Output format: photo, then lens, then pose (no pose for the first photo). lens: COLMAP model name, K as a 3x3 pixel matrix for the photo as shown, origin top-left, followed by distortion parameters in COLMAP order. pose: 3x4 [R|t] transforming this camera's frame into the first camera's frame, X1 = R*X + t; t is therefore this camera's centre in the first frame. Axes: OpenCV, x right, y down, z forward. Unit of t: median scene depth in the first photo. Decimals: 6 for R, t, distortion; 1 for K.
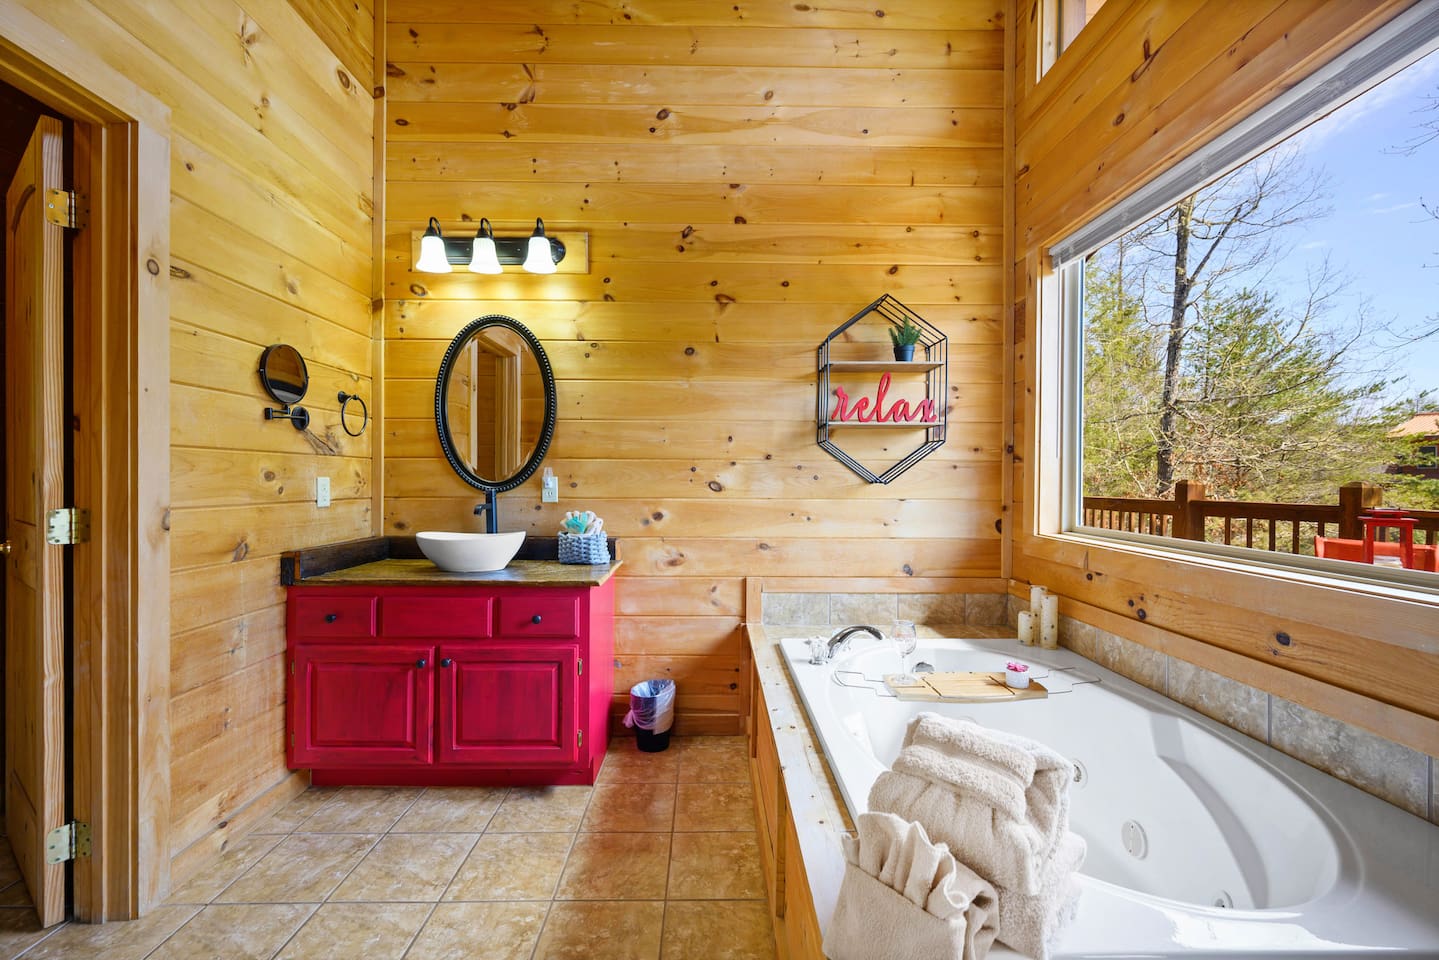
lens RADIAL K [[576.2, 0, 720.7], [0, 576.2, 476.0], [0, 0, 1]] dist [-0.000941, -0.000865]
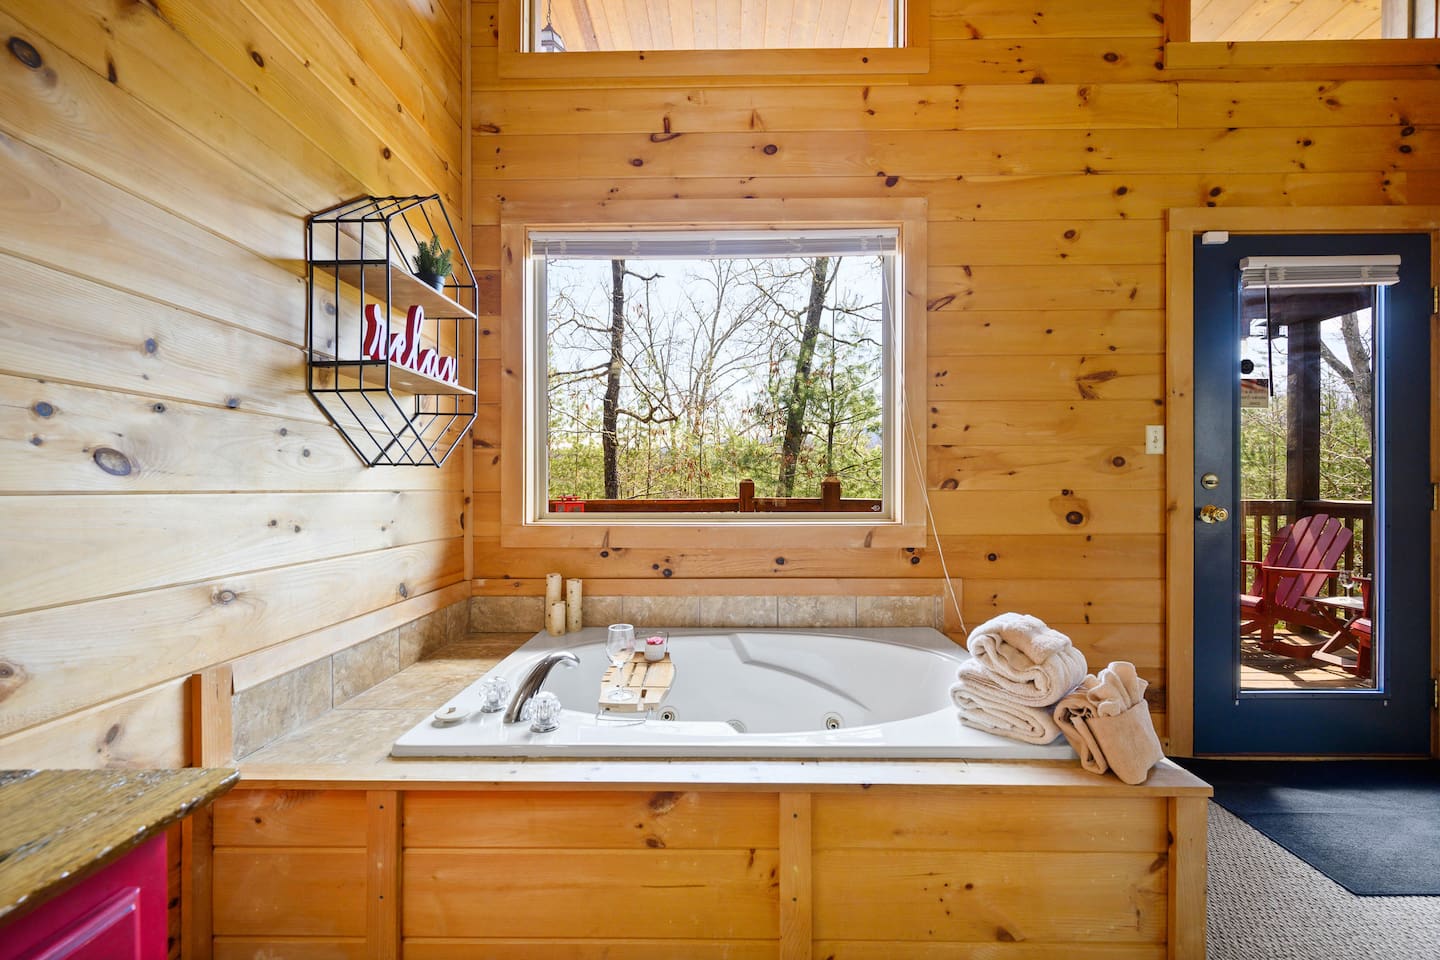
lens RADIAL K [[576.6, 0, 728.0], [0, 576.6, 489.2], [0, 0, 1]] dist [-0.000941, -0.000865]
pose [[0.036316, -0.008281, 0.999306, -0.372746], [-0.001123, 0.999965, 0.008327, 0.032458], [-0.999340, -0.001425, 0.036305, 0.583115]]
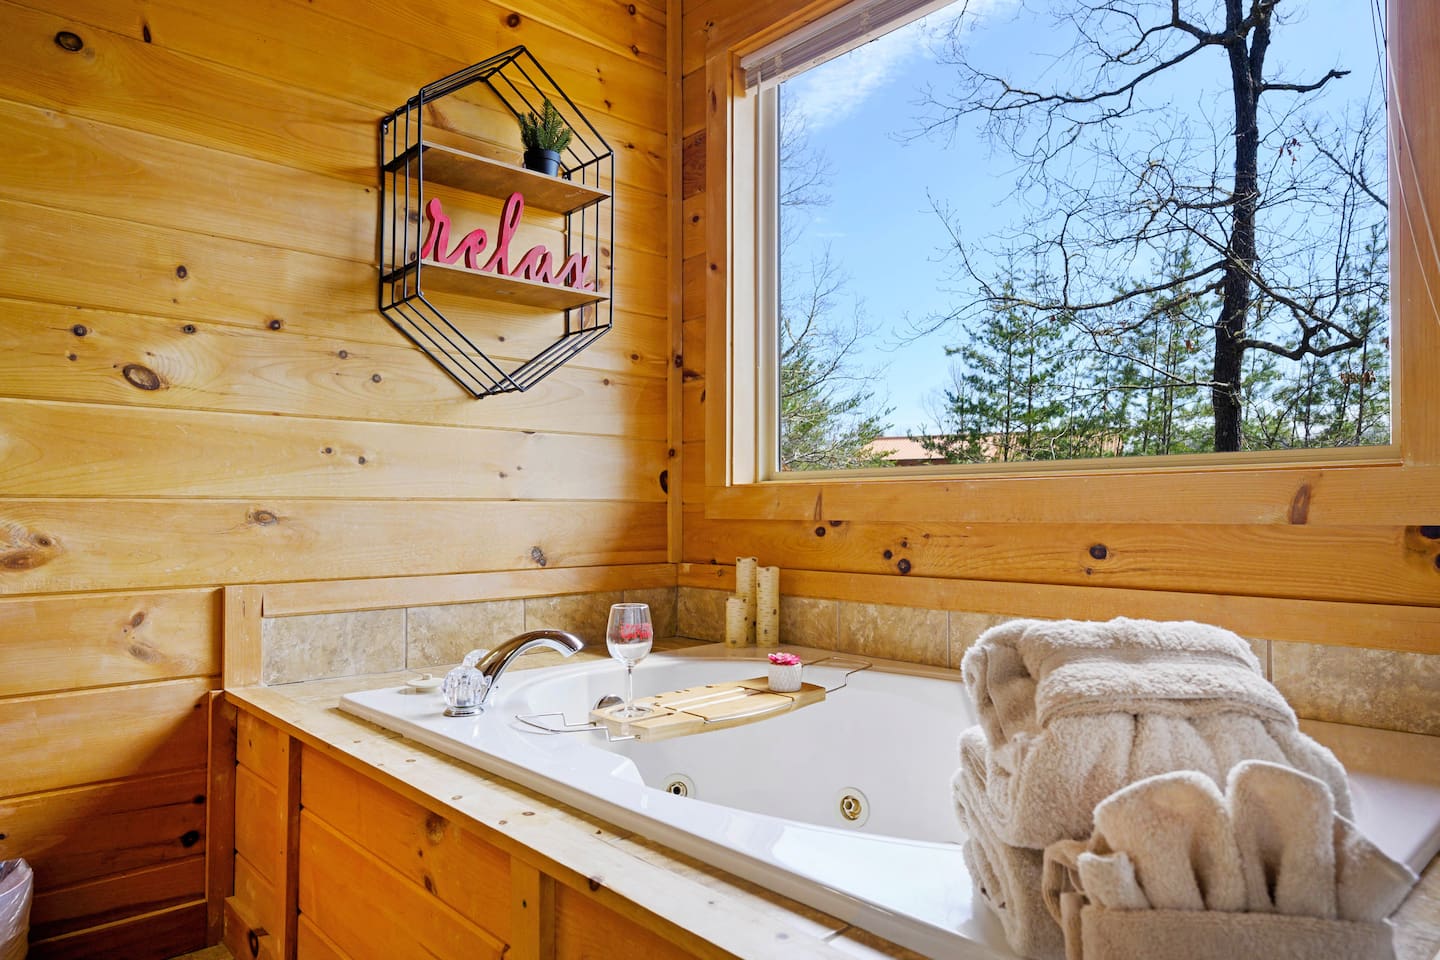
lens RADIAL K [[911.7, 0, 727.7], [0, 911.7, 492.4], [0, 0, 1]] dist [-0.000654, -0.000423]
pose [[0.745883, 0.003258, 0.666069, -0.134542], [0.005954, 0.999915, -0.011559, 0.113516], [-0.666051, 0.012588, 0.745800, 0.212002]]
